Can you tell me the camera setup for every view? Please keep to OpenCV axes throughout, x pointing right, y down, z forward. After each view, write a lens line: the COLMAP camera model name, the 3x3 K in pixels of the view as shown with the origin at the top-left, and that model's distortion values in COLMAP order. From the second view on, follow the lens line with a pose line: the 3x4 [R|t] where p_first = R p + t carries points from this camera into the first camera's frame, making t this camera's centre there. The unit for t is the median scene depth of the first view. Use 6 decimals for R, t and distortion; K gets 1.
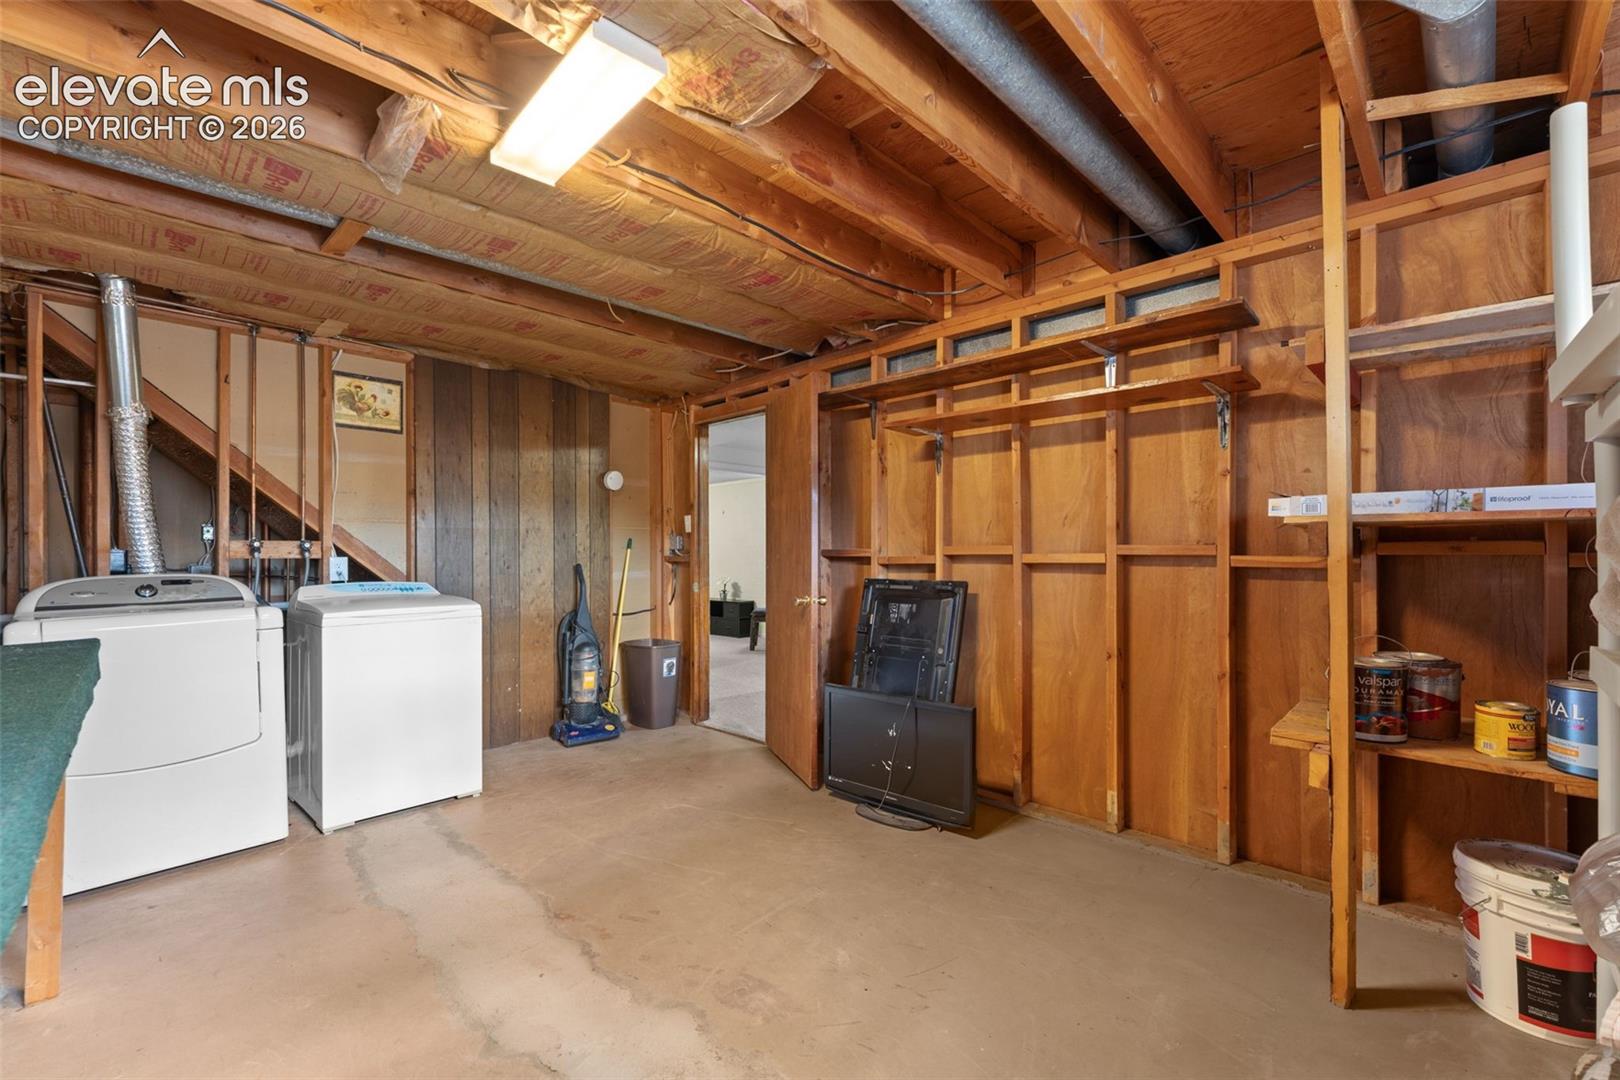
lens RADIAL K [[646.0, 0, 833.1], [0, 646.0, 552.9], [0, 0, 1]] dist [-0.014836, -0.000253]
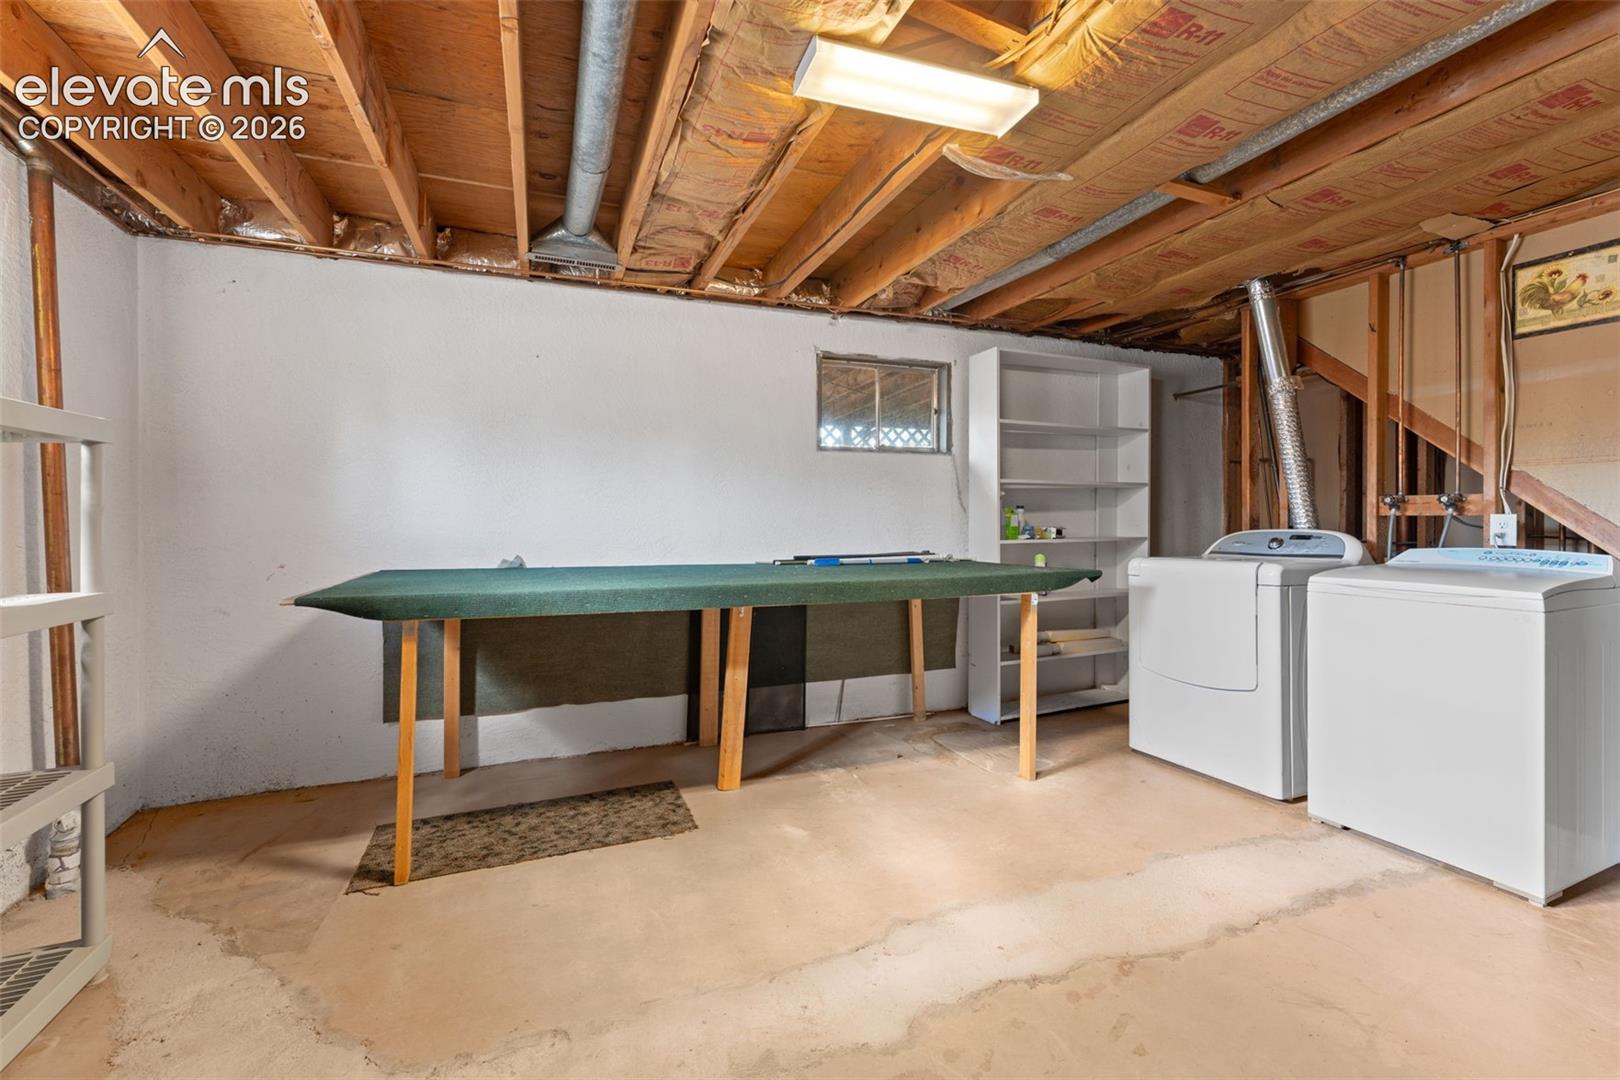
lens RADIAL K [[695.6, 0, 814.6], [0, 695.6, 515.0], [0, 0, 1]] dist [-0.000128, -0.000250]
pose [[-0.439116, 0.003956, -0.898422, 0.337938], [0.007569, 0.999971, 0.000704, 0.000723], [0.898399, -0.006491, -0.439133, 0.668348]]
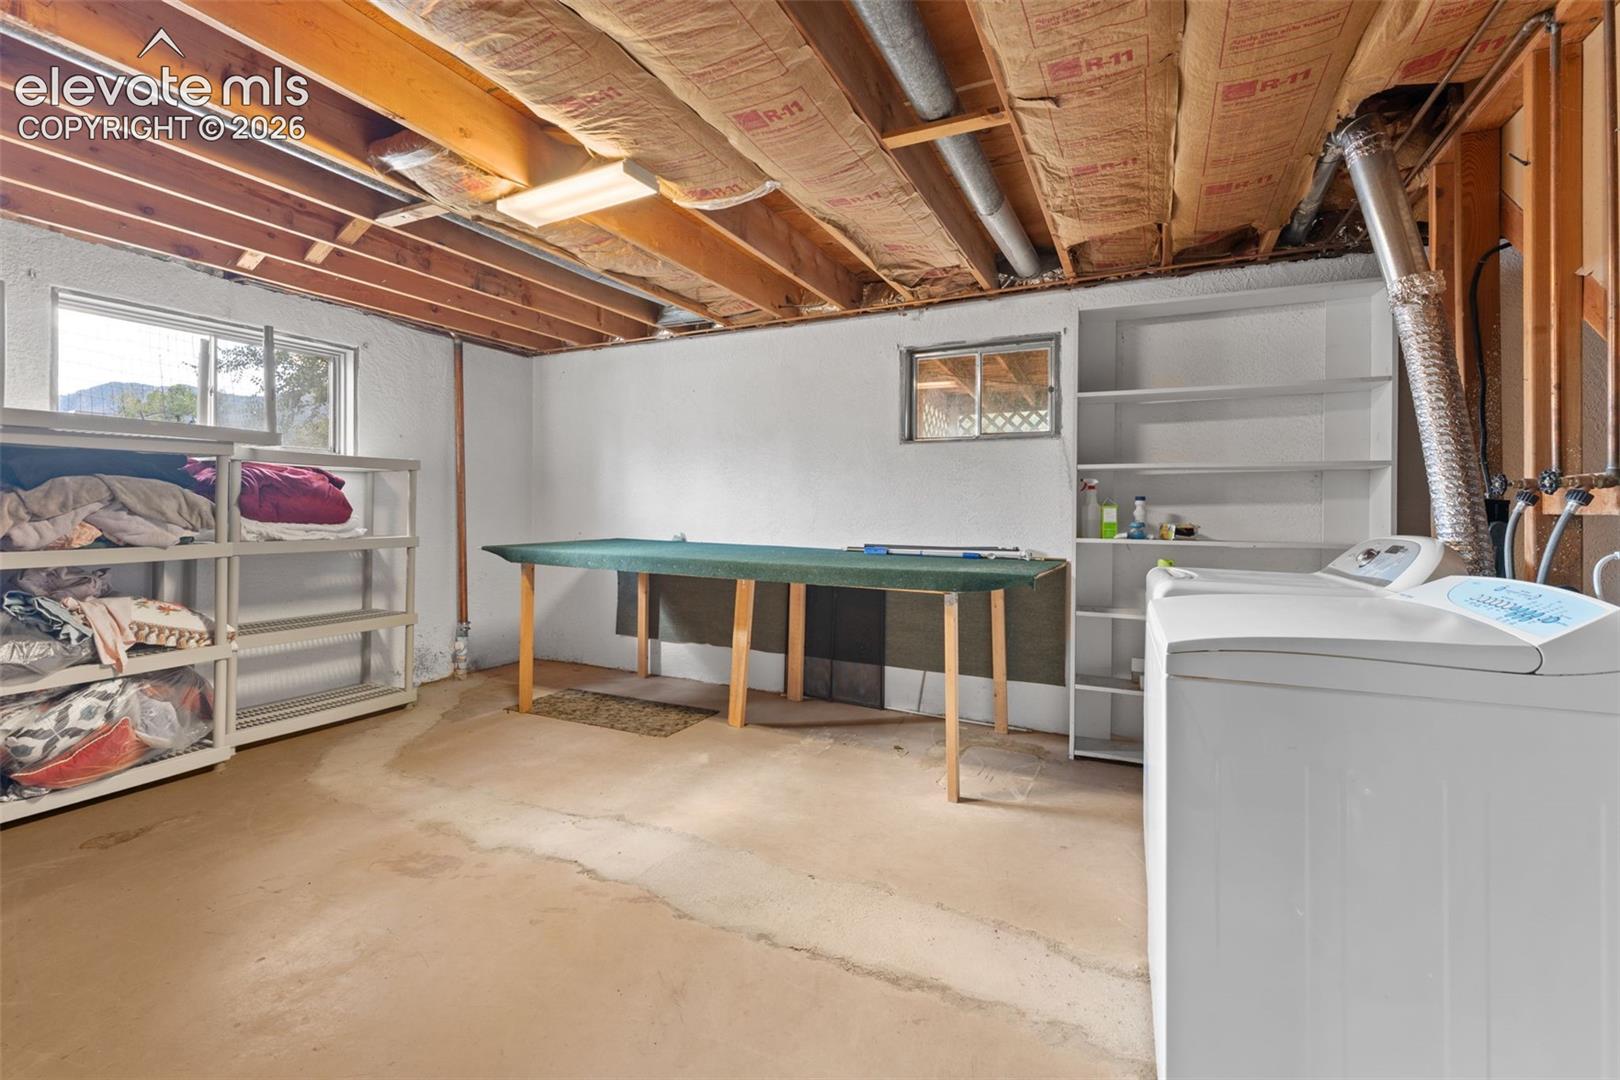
lens RADIAL K [[711.9, 0, 808.4], [0, 711.9, 495.8], [0, 0, 1]] dist [-0.000498, -0.000081]
pose [[-0.964994, -0.005767, -0.262208, -0.246025], [-0.001624, 0.999870, -0.016014, 0.003669], [0.262267, -0.015028, -0.964878, 1.324935]]
